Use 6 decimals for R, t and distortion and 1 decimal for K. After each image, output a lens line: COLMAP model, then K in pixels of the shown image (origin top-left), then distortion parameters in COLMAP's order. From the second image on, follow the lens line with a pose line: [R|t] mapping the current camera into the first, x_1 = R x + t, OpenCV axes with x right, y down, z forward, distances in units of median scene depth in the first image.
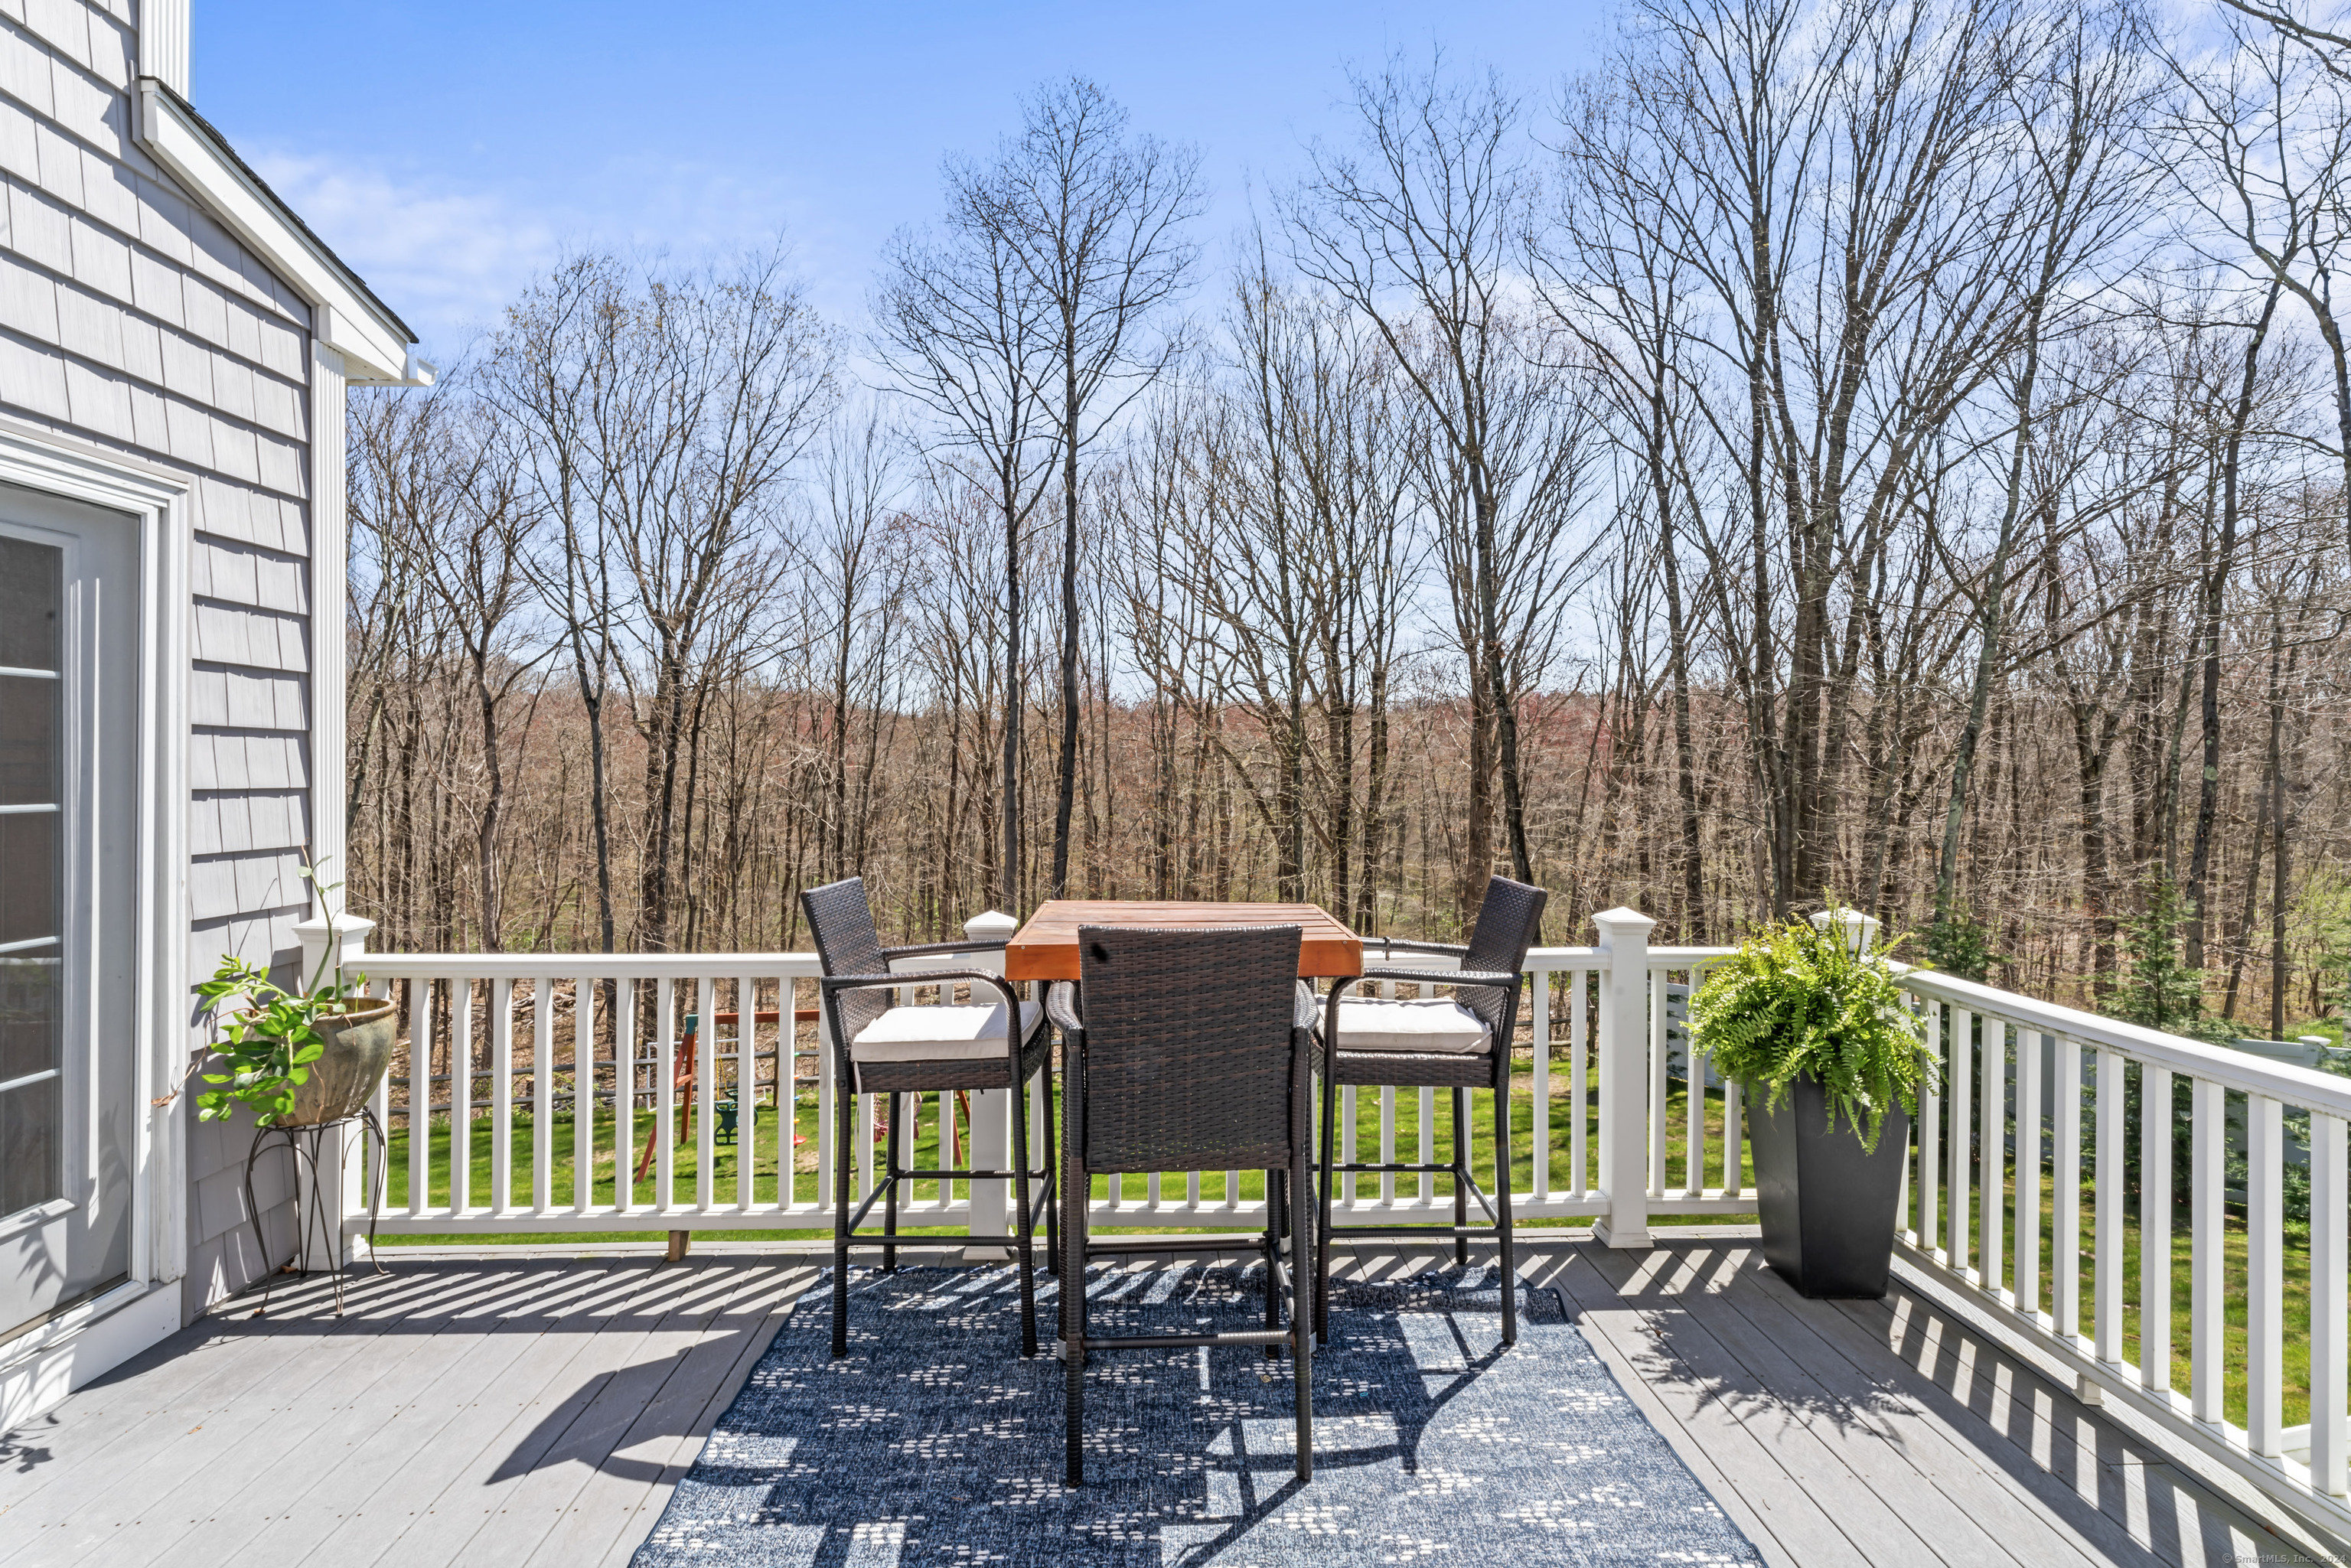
lens RADIAL K [[1133.3, 0, 1179.2], [0, 1133.3, 773.4], [0, 0, 1]] dist [-0.005911, -0.001380]
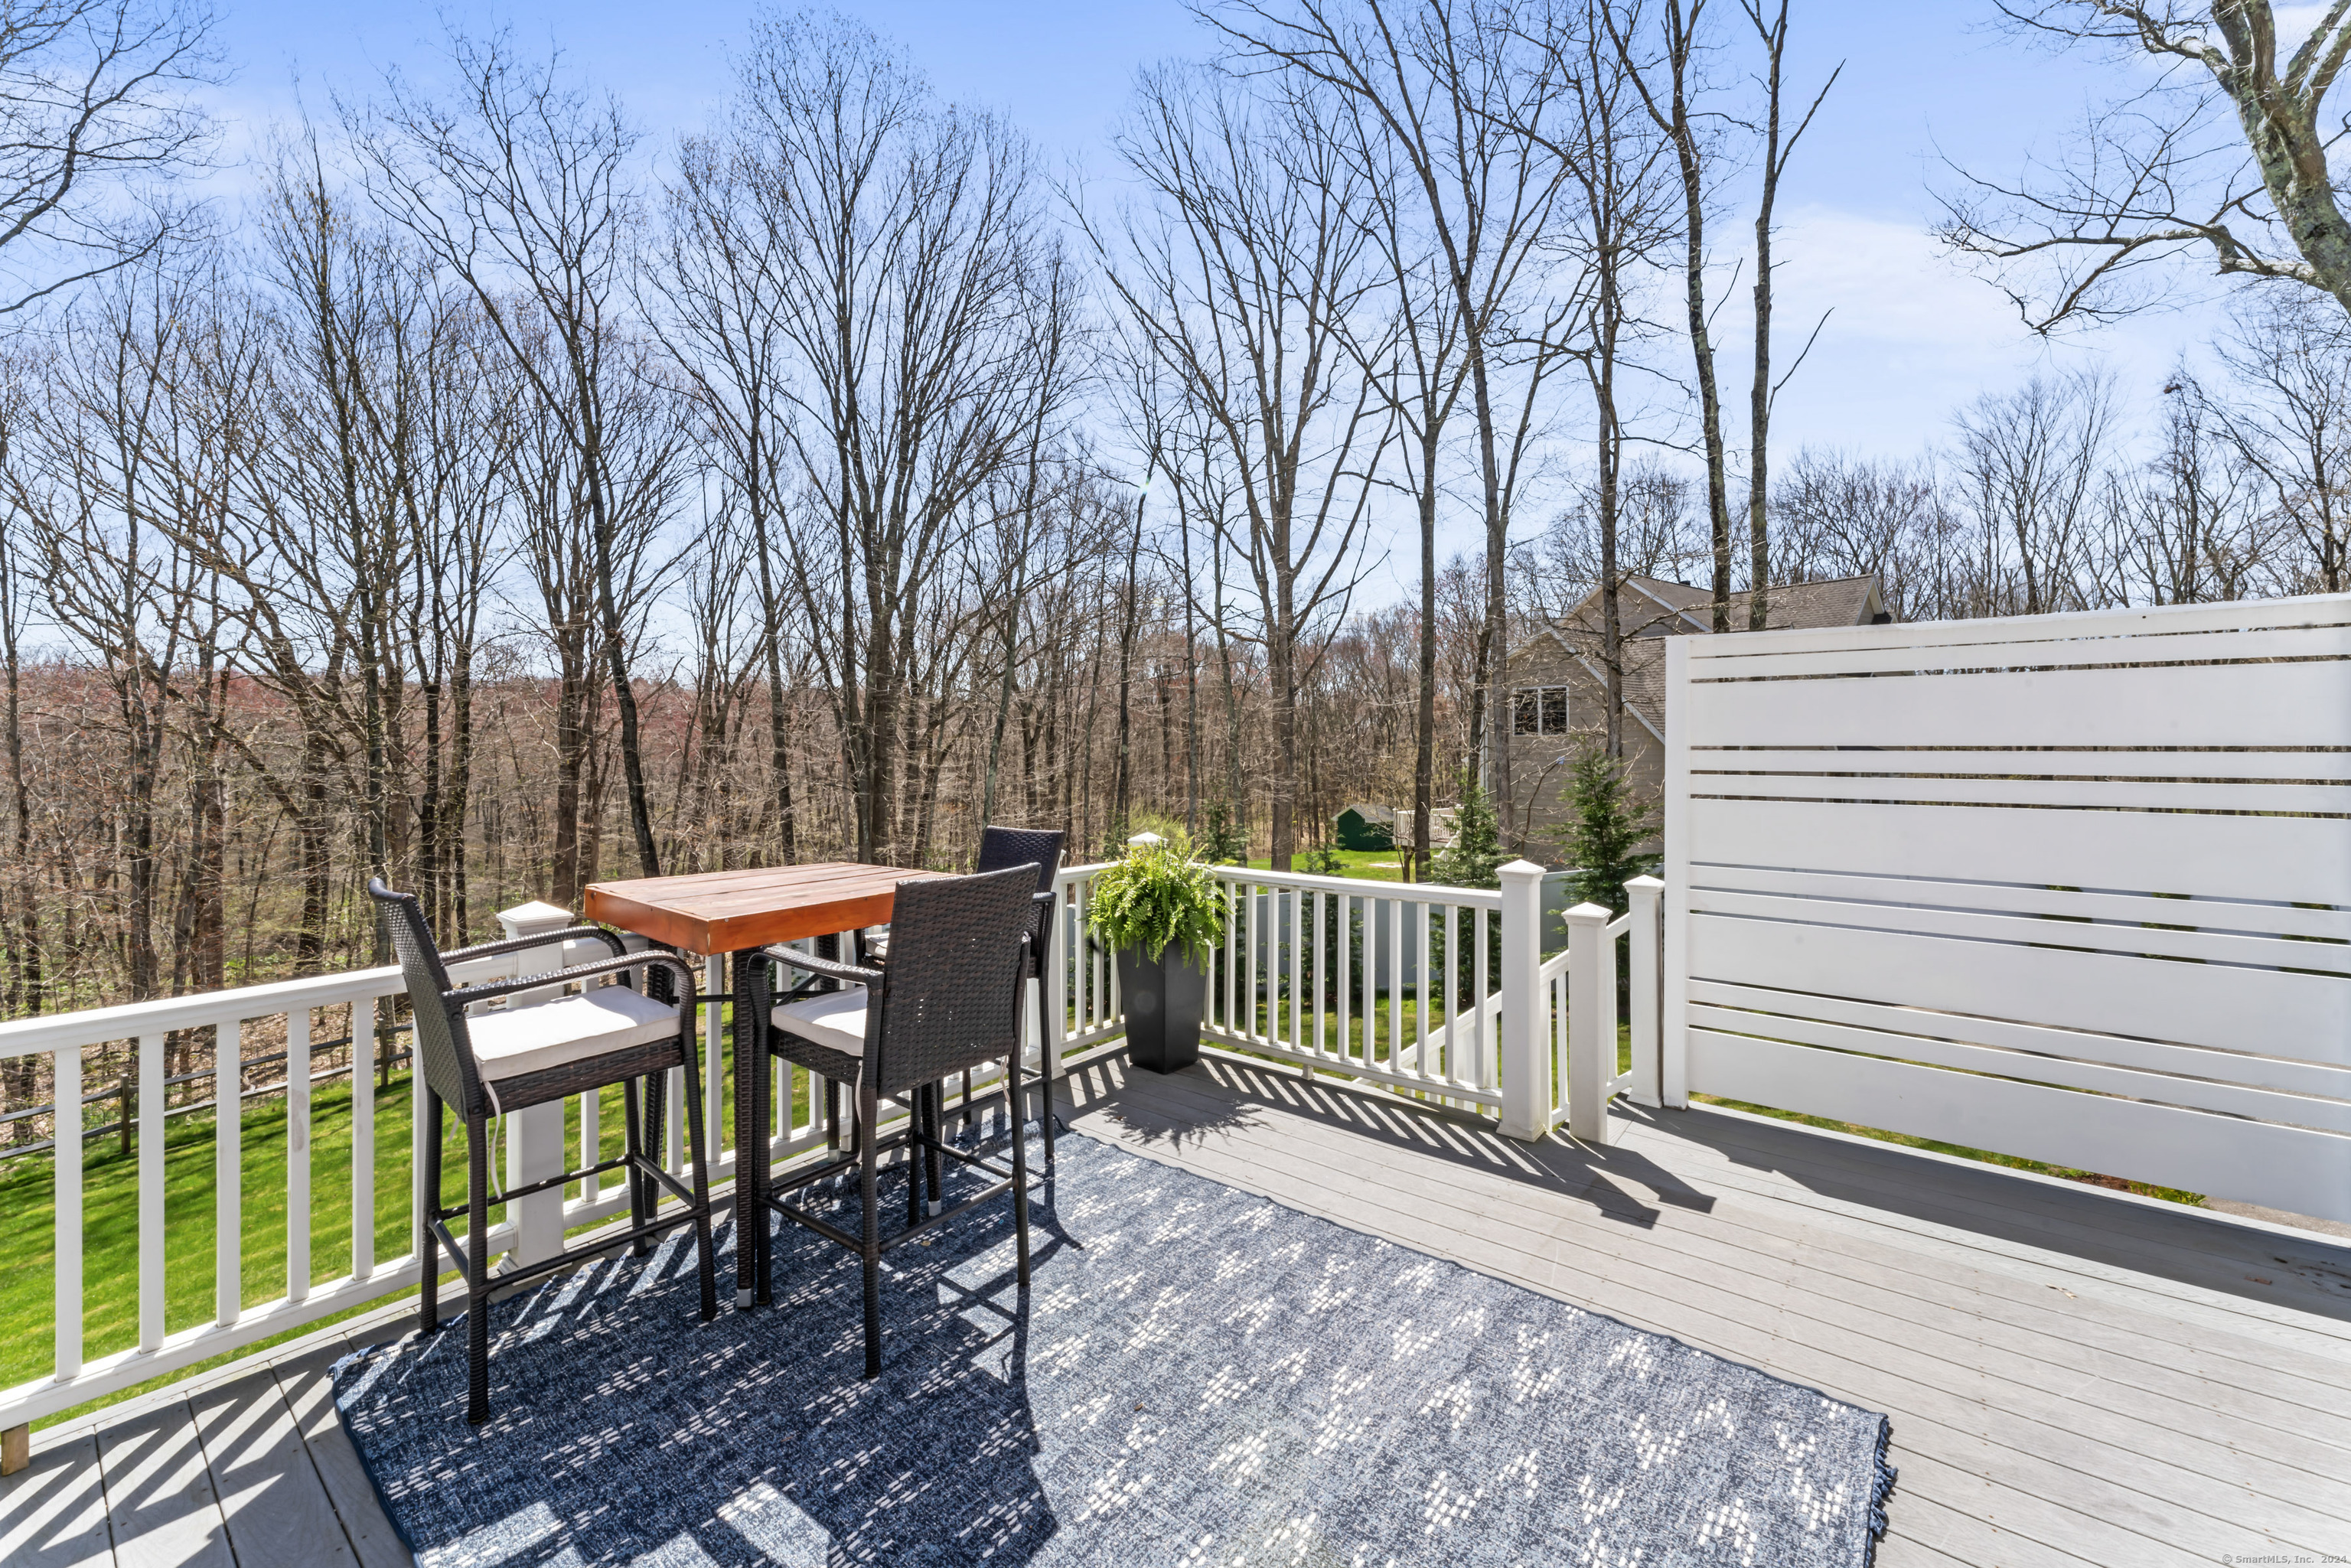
lens RADIAL K [[942.7, 0, 1175.8], [0, 942.7, 764.1], [0, 0, 1]] dist [-0.003523, -0.000172]
pose [[0.654078, -0.016890, 0.756239, -0.448726], [0.007759, 0.999848, 0.015620, 0.002668], [-0.756387, -0.004349, 0.654109, 0.116229]]
